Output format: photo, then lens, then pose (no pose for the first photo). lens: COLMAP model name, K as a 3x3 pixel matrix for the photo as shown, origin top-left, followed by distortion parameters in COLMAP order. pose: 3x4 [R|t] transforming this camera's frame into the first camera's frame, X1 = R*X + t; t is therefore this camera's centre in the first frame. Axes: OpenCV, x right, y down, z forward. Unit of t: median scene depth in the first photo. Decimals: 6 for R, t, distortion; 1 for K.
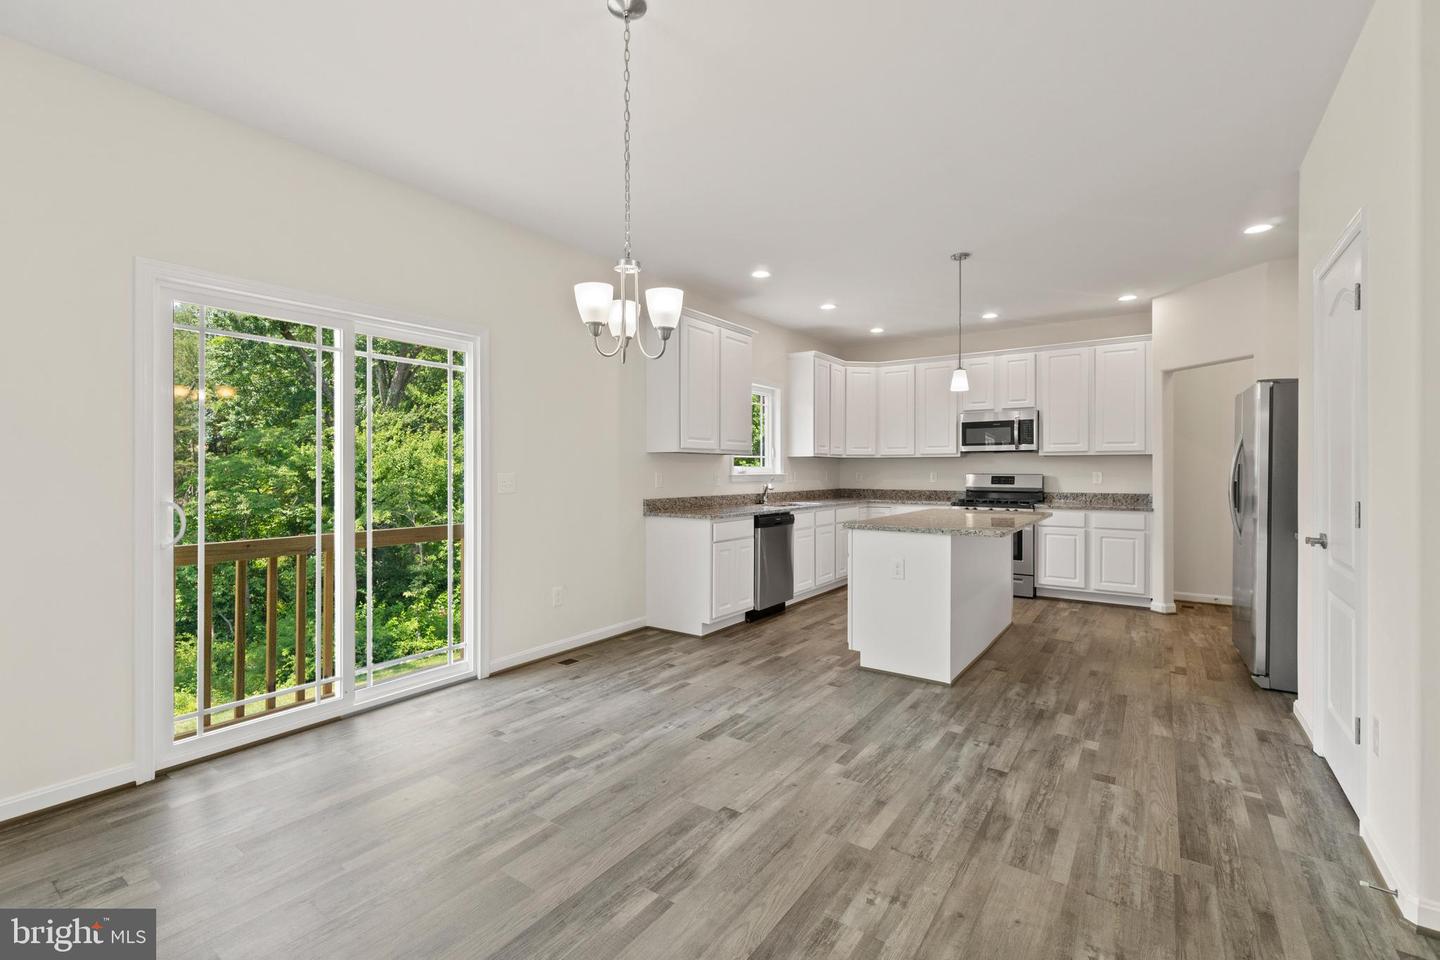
lens RADIAL K [[618.5, 0, 710.0], [0, 618.5, 471.7], [0, 0, 1]] dist [-0.006886, 0.002730]
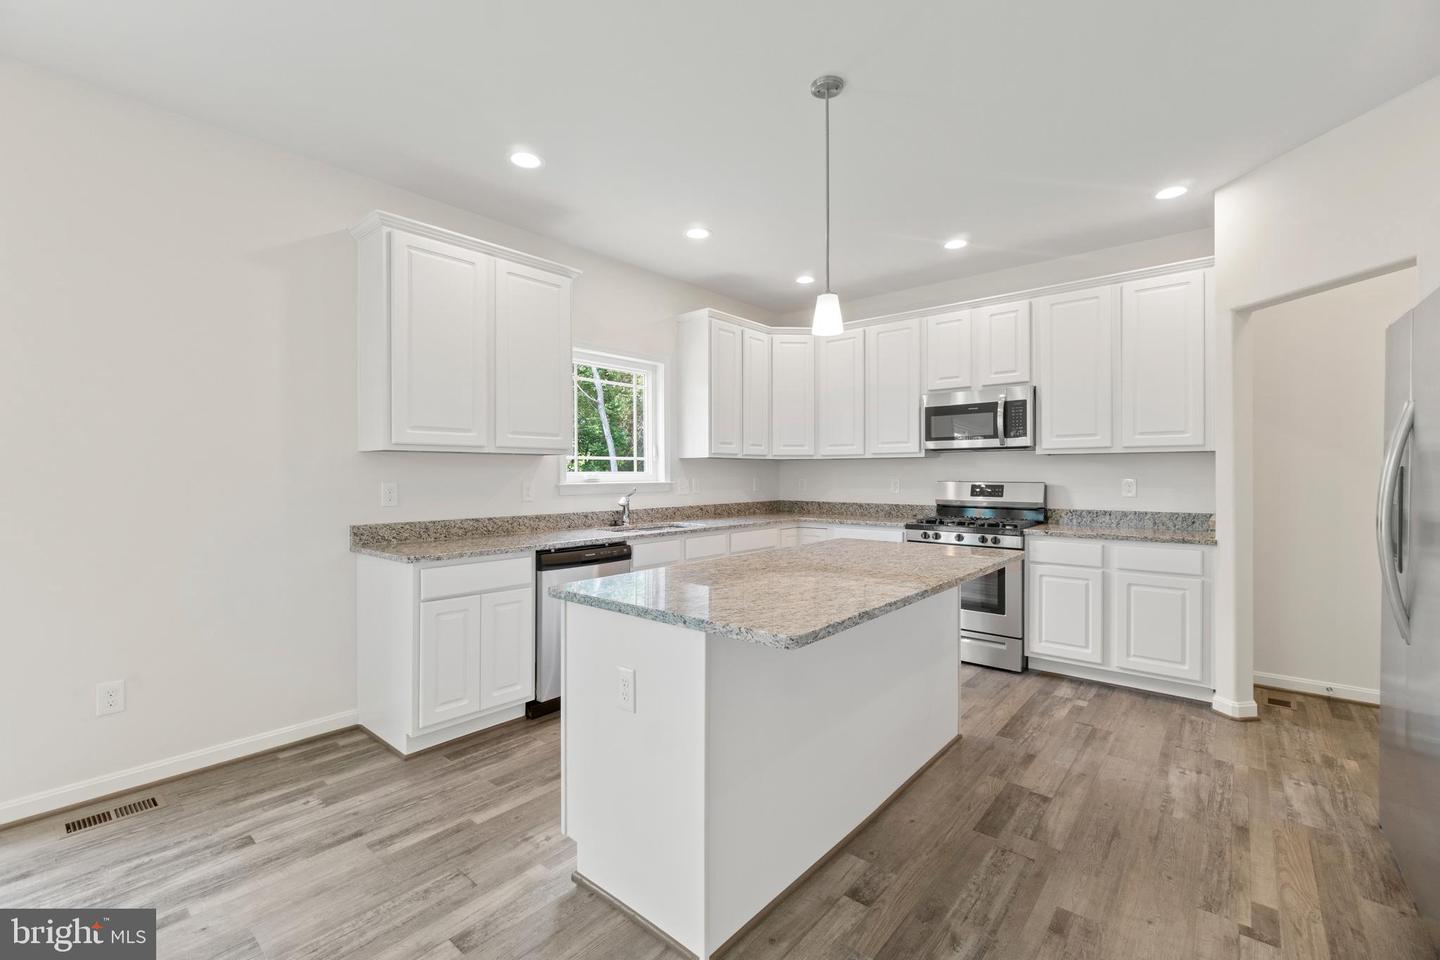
lens RADIAL K [[618.5, 0, 709.8], [0, 618.5, 472.0], [0, 0, 1]] dist [-0.006886, 0.002730]
pose [[0.996296, -0.001112, -0.085979, 0.421624], [0.000722, 0.999989, -0.004563, -0.008009], [0.085983, 0.004484, 0.996287, 0.544456]]
